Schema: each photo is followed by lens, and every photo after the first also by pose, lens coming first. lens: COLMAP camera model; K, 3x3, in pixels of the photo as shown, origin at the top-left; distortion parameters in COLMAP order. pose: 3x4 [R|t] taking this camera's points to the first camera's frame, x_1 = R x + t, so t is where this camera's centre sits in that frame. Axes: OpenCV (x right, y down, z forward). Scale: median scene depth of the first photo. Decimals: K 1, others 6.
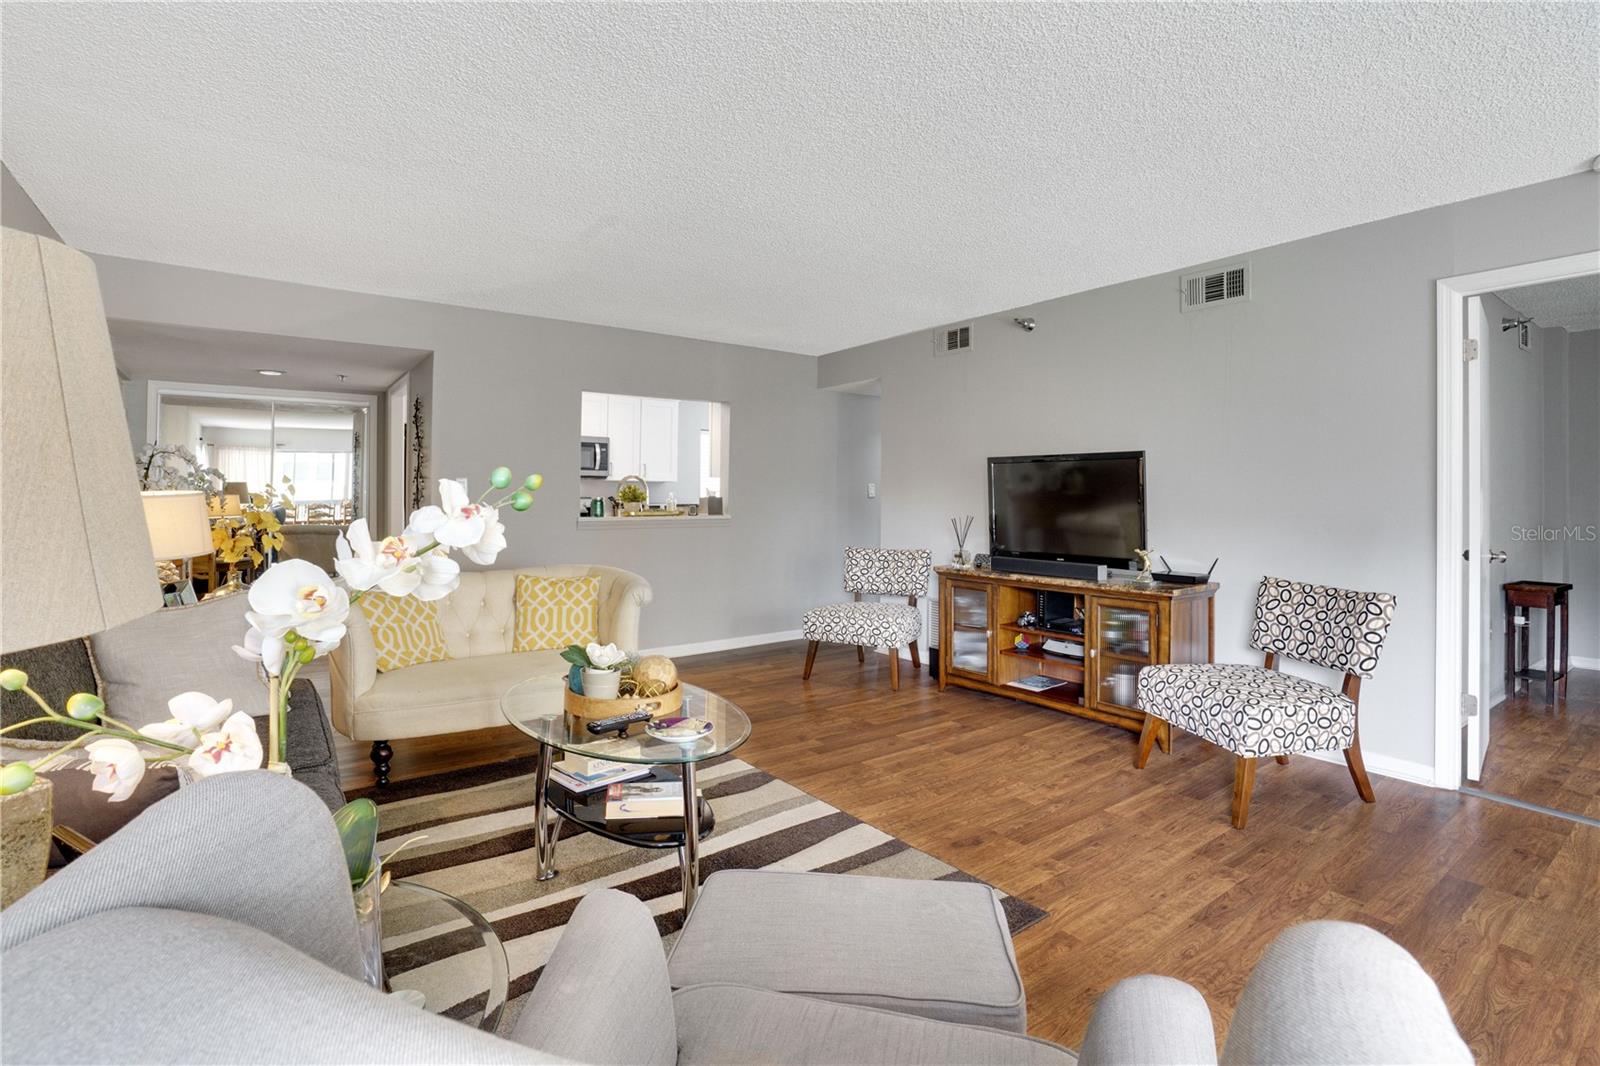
lens RADIAL K [[751.4, 0, 793.2], [0, 751.4, 502.8], [0, 0, 1]] dist [-0.047289, 0.000187]
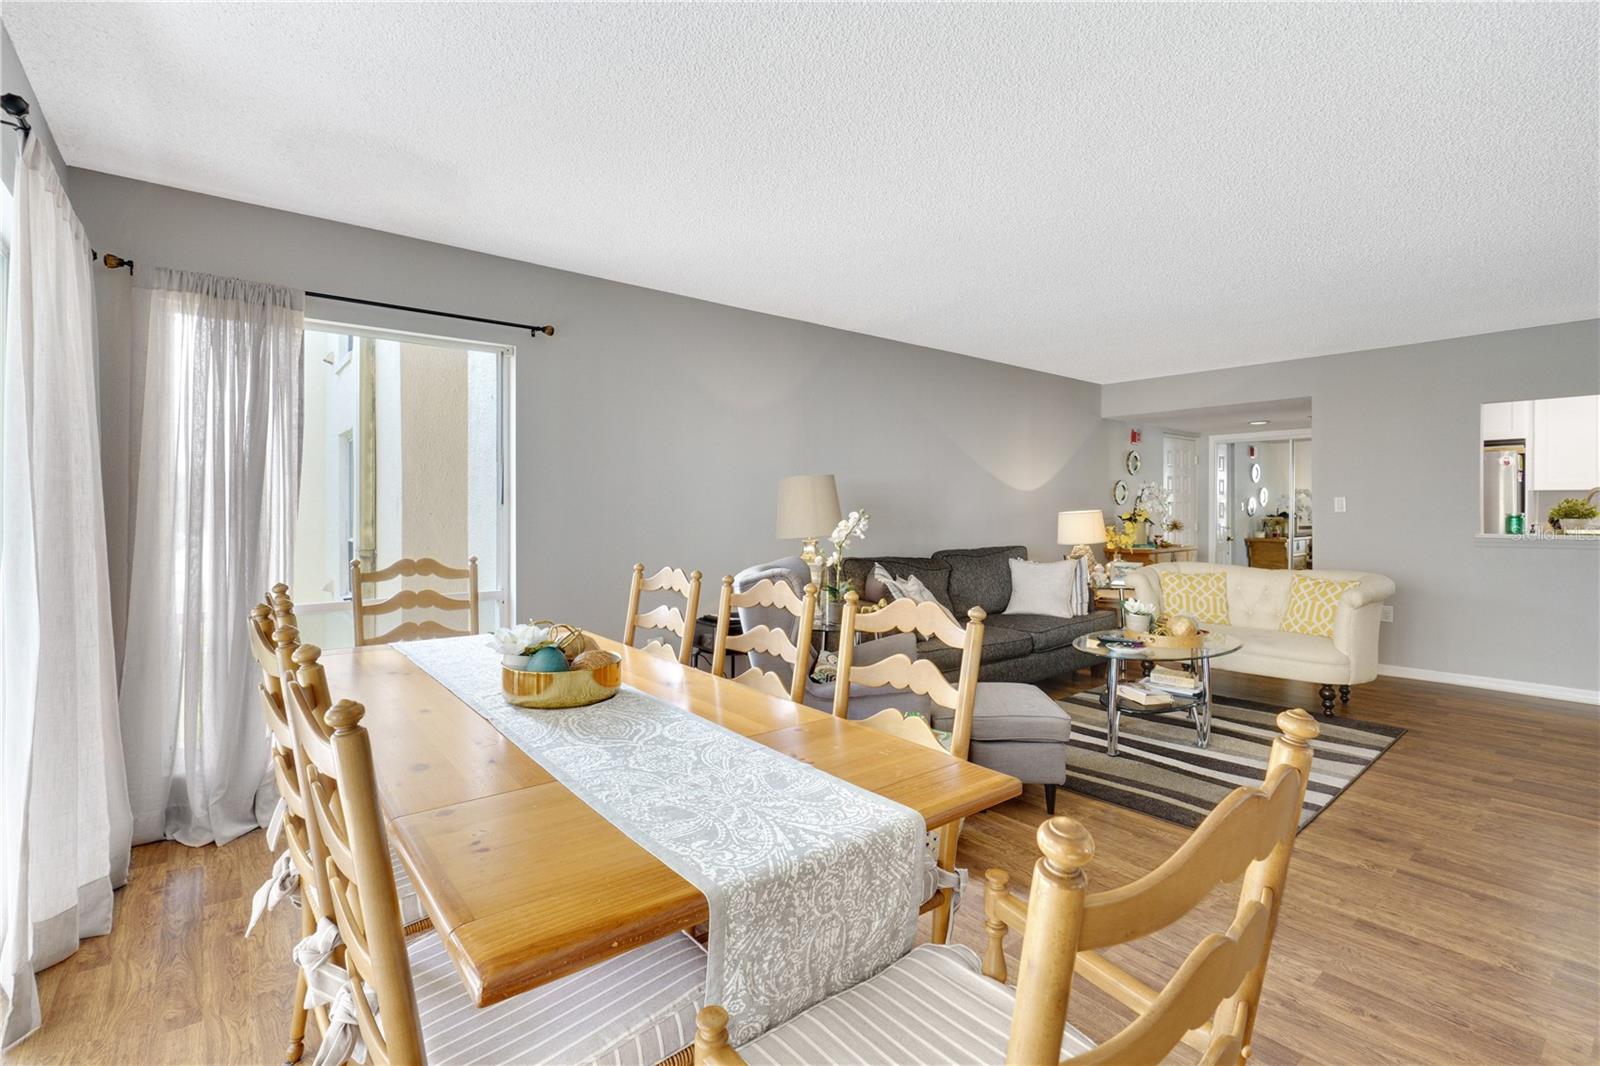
lens RADIAL K [[723.8, 0, 802.0], [0, 723.8, 517.1], [0, 0, 1]] dist [0.001324, 0.000399]
pose [[0.058168, 0.005376, -0.998292, 0.998457], [0.001235, 0.999984, 0.005457, -0.012349], [0.998306, -0.001550, 0.058161, 0.086610]]
